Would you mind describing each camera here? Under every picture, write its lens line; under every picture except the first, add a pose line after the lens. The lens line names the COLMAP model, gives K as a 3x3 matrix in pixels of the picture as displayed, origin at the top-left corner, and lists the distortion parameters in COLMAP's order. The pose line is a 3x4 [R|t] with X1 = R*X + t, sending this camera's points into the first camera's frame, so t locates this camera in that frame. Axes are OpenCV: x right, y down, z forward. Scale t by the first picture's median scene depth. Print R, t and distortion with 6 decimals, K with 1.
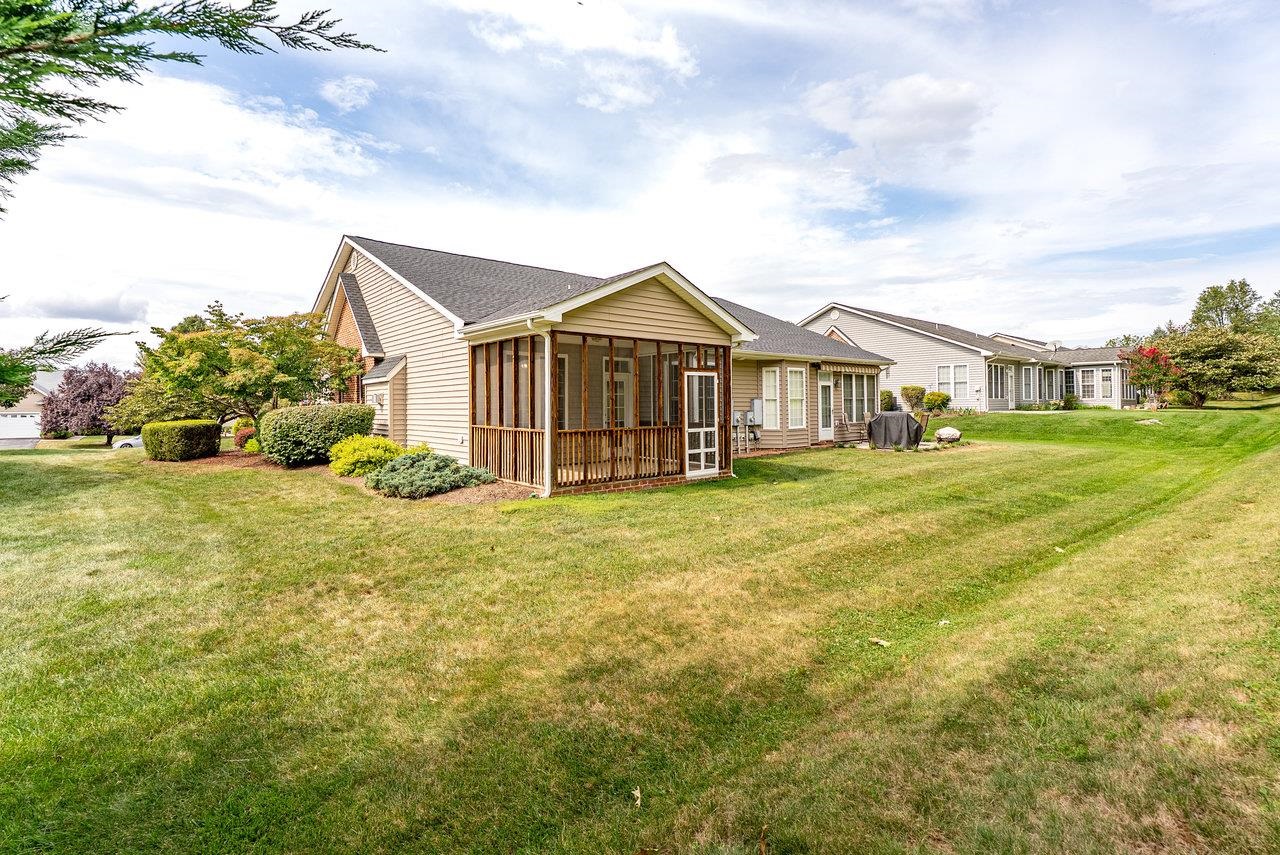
lens RADIAL K [[585.5, 0, 636.1], [0, 585.5, 396.9], [0, 0, 1]] dist [0.005733, 0.000390]
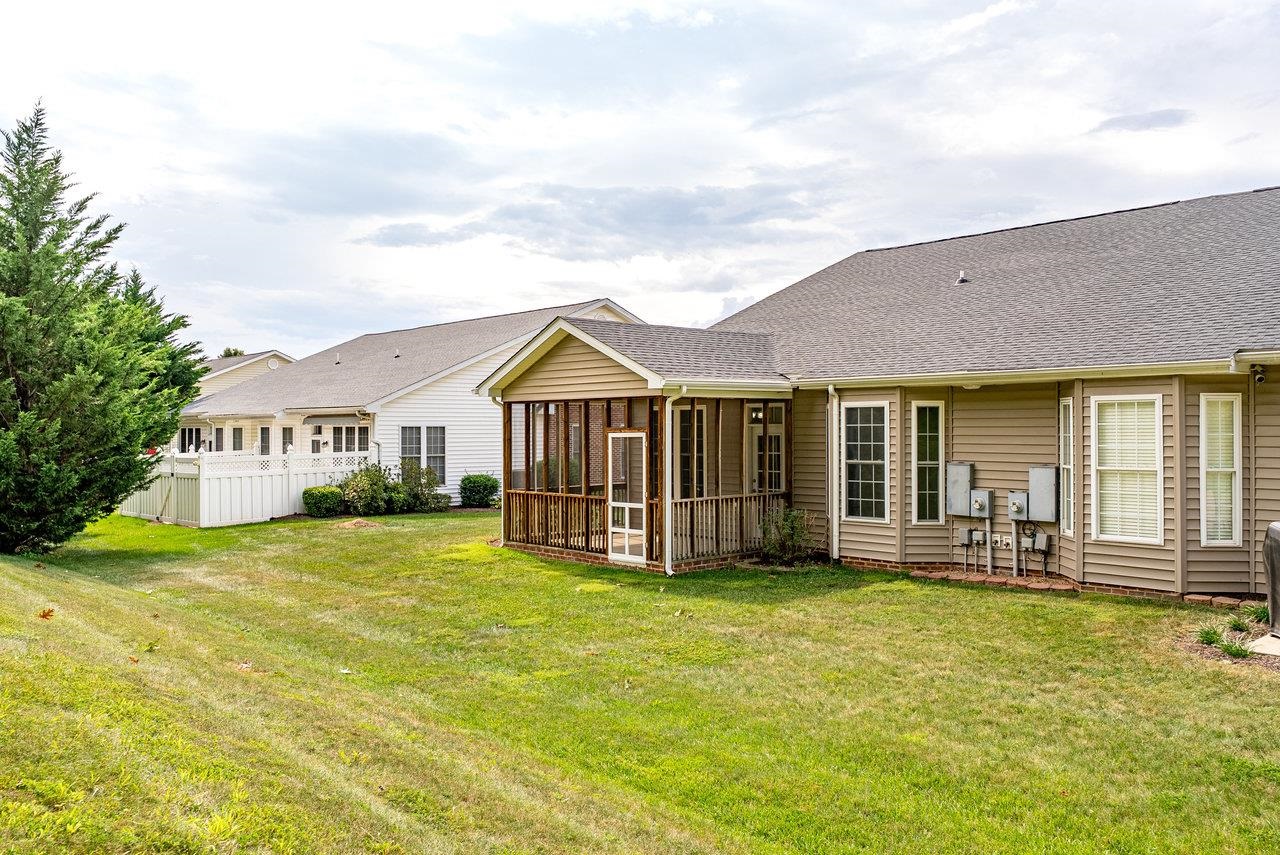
lens RADIAL K [[1054.0, 0, 640.3], [0, 1054.0, 427.1], [0, 0, 1]] dist [-0.007445, 0.025515]
pose [[0.029445, 0.005182, -0.999553, 1.646918], [0.018179, 0.999818, 0.005719, -0.061412], [0.999401, -0.018339, 0.029346, 1.035917]]
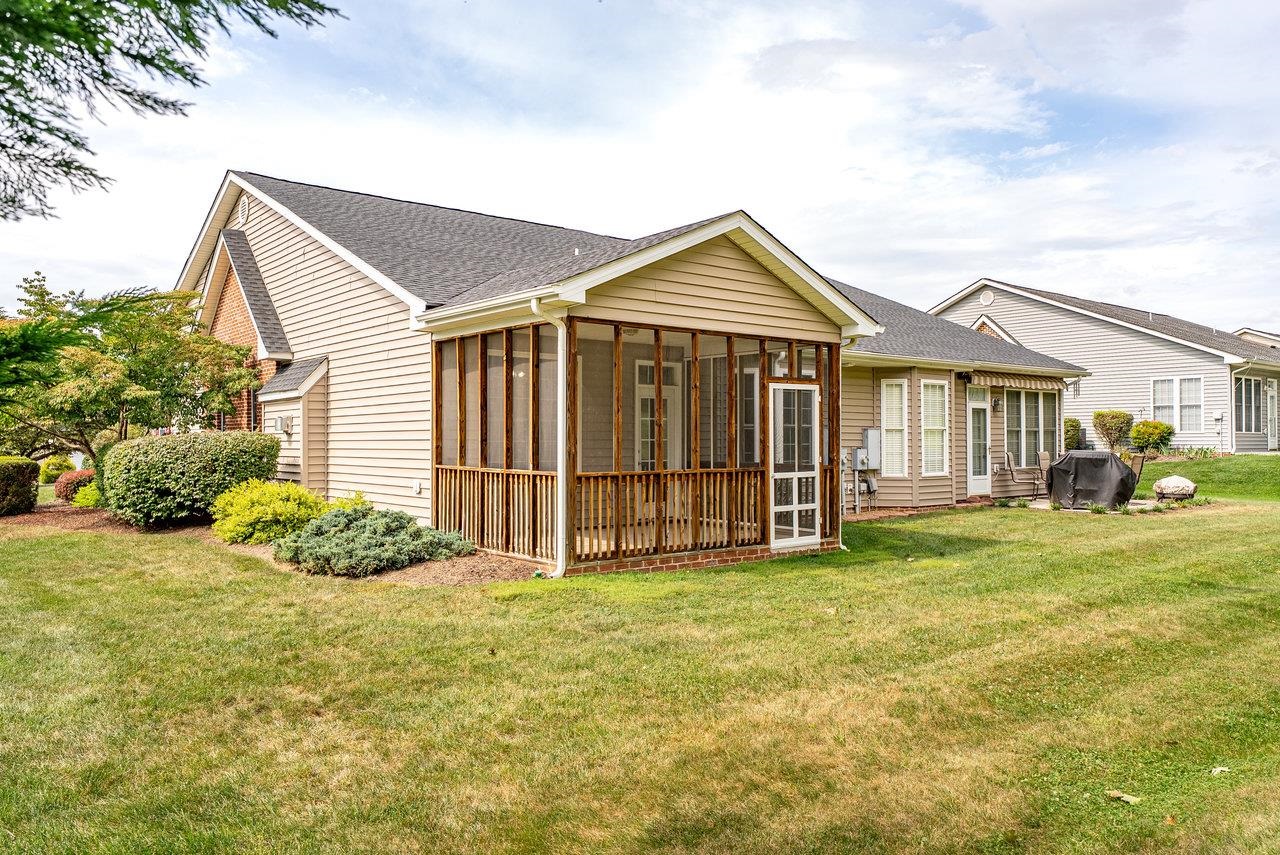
lens RADIAL K [[930.7, 0, 631.3], [0, 930.7, 432.7], [0, 0, 1]] dist [-0.002233, 0.019601]
pose [[0.999738, 0.005276, -0.022275, -0.045437], [-0.005184, 0.999978, 0.004147, 0.007631], [0.022296, -0.004031, 0.999743, -0.014886]]
